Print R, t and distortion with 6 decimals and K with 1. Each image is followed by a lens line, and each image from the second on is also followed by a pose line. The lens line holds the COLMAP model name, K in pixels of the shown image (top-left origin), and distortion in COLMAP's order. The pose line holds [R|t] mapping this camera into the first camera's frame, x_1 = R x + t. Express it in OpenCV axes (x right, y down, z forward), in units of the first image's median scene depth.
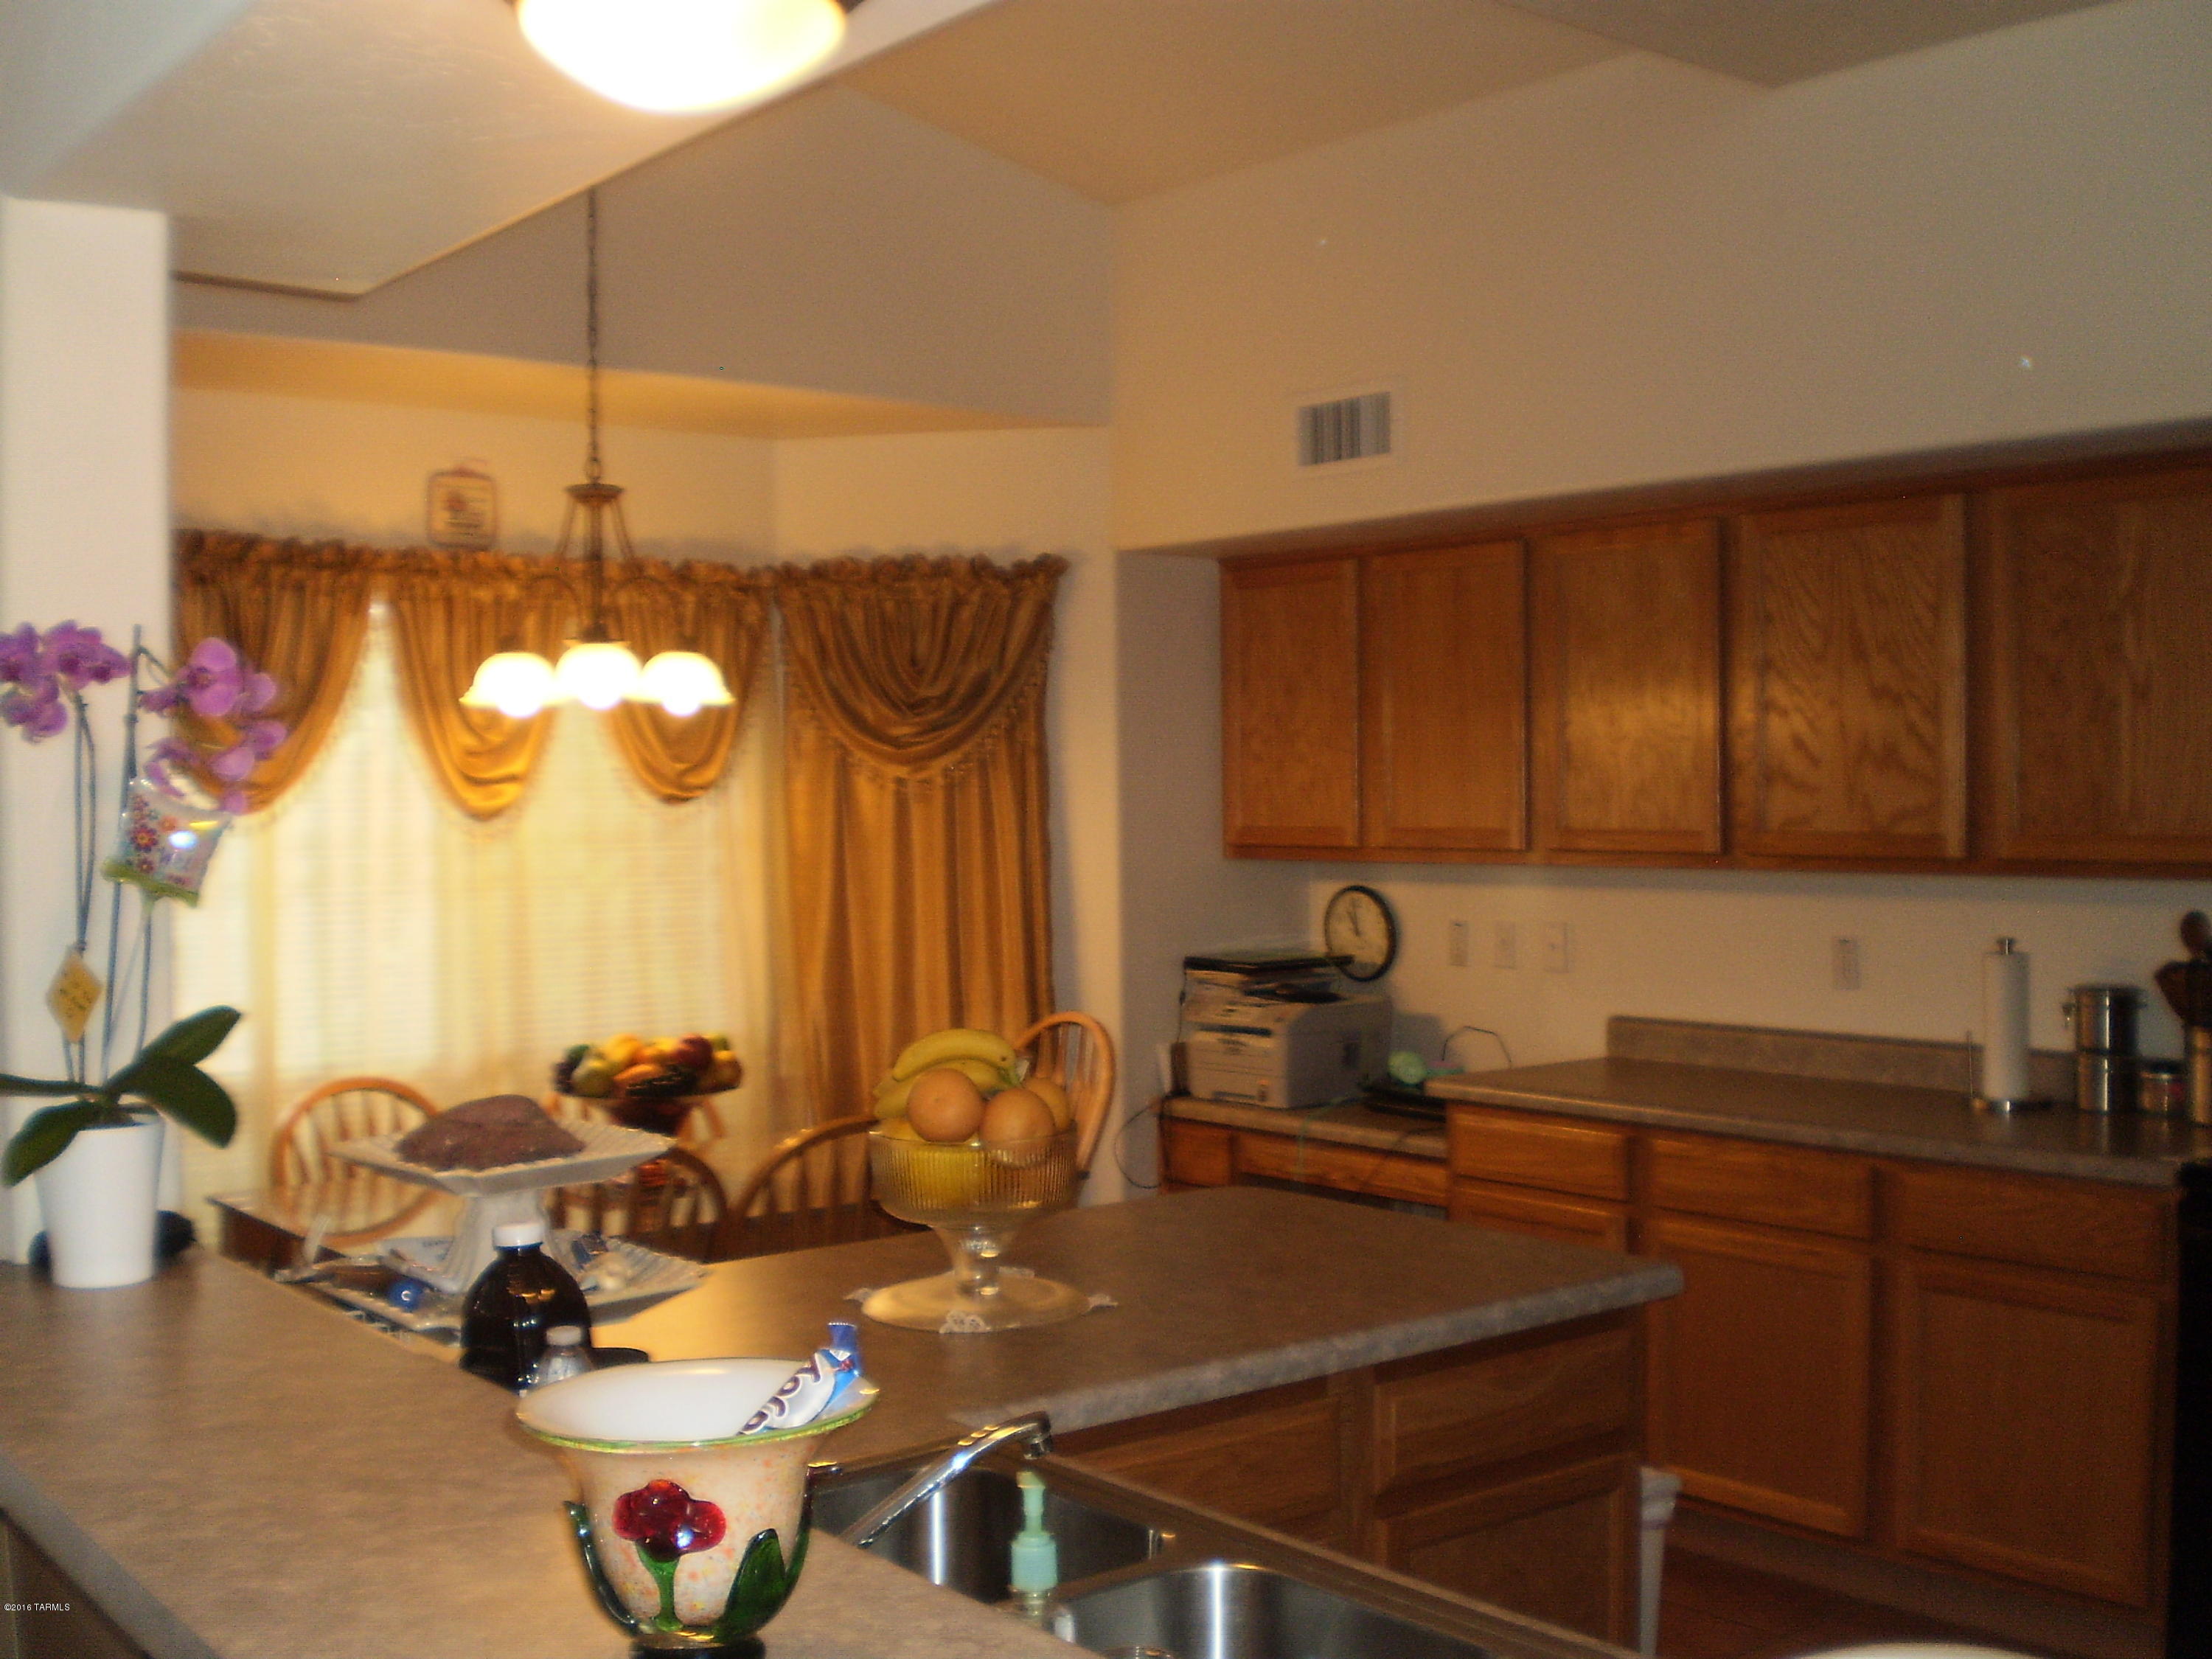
lens RADIAL K [[2390.5, 0, 1098.6], [0, 2390.5, 859.8], [0, 0, 1]] dist [-0.052635, -0.211028]
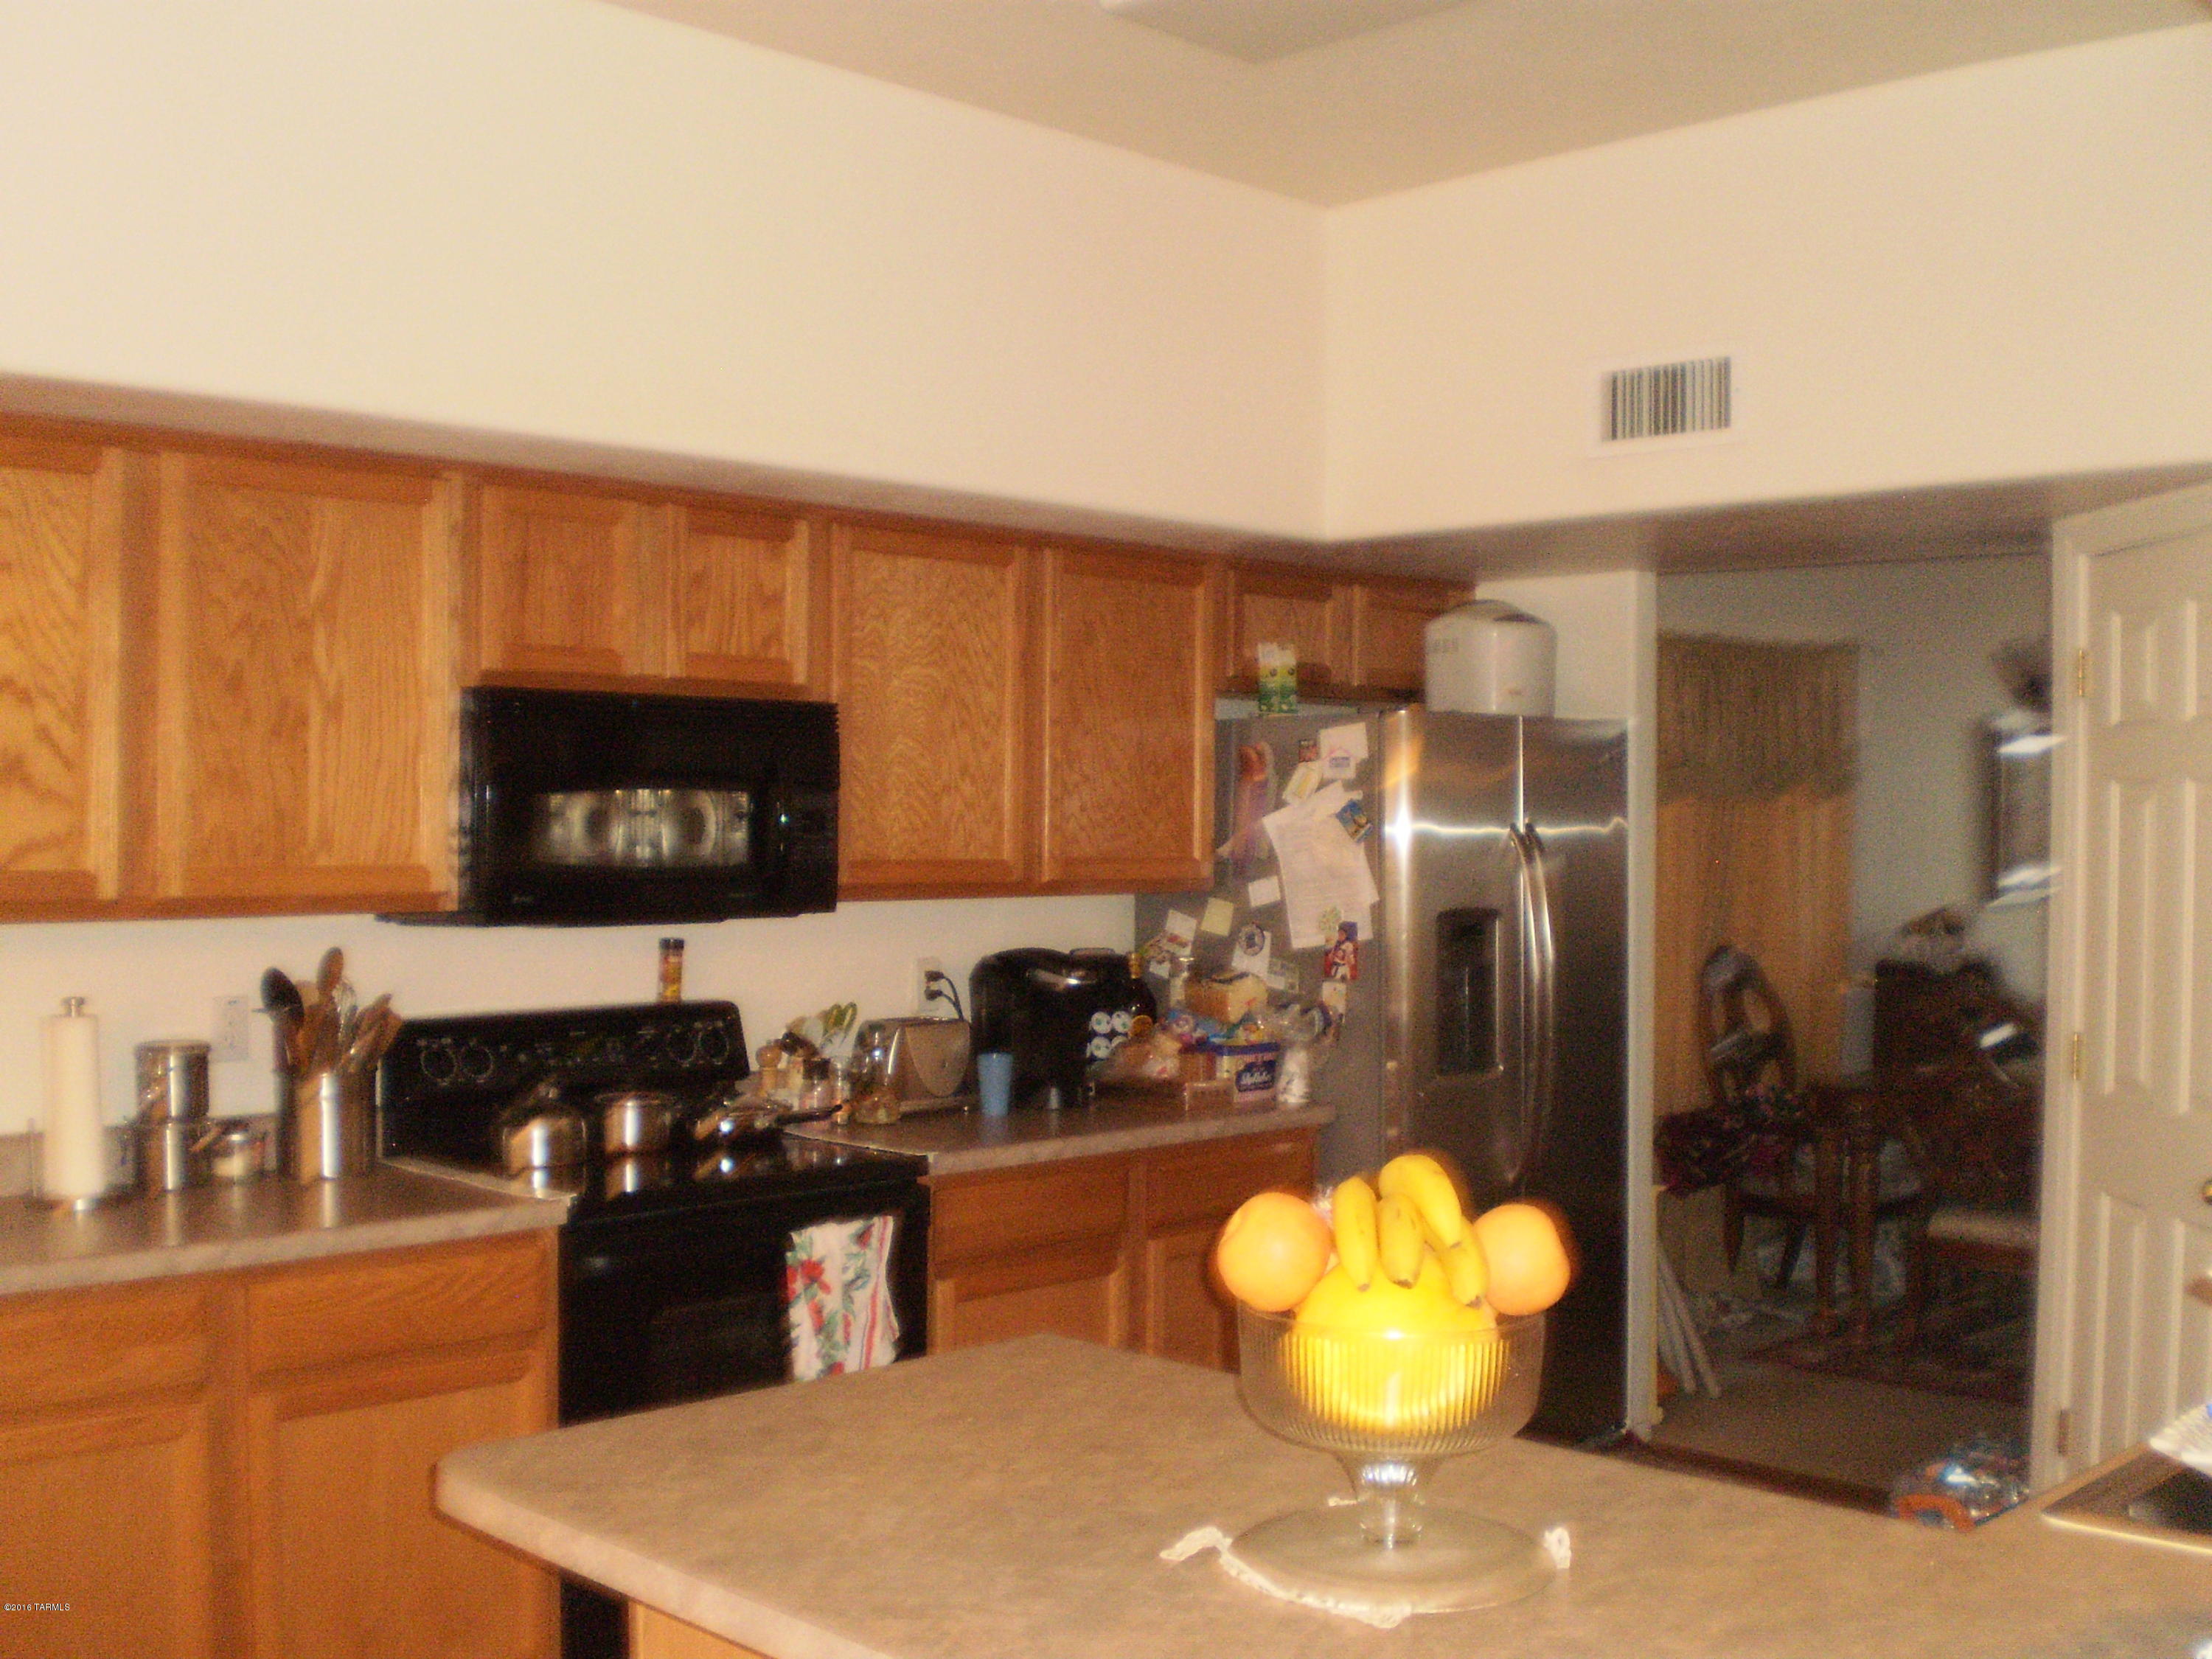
lens RADIAL K [[2390.5, 0, 1098.6], [0, 2390.5, 859.8], [0, 0, 1]] dist [-0.052635, -0.211028]
pose [[-0.078467, 0.000848, 0.996916, -0.467505], [0.026183, 0.999656, 0.001210, -0.006195], [-0.996573, 0.026197, -0.078462, 0.732249]]
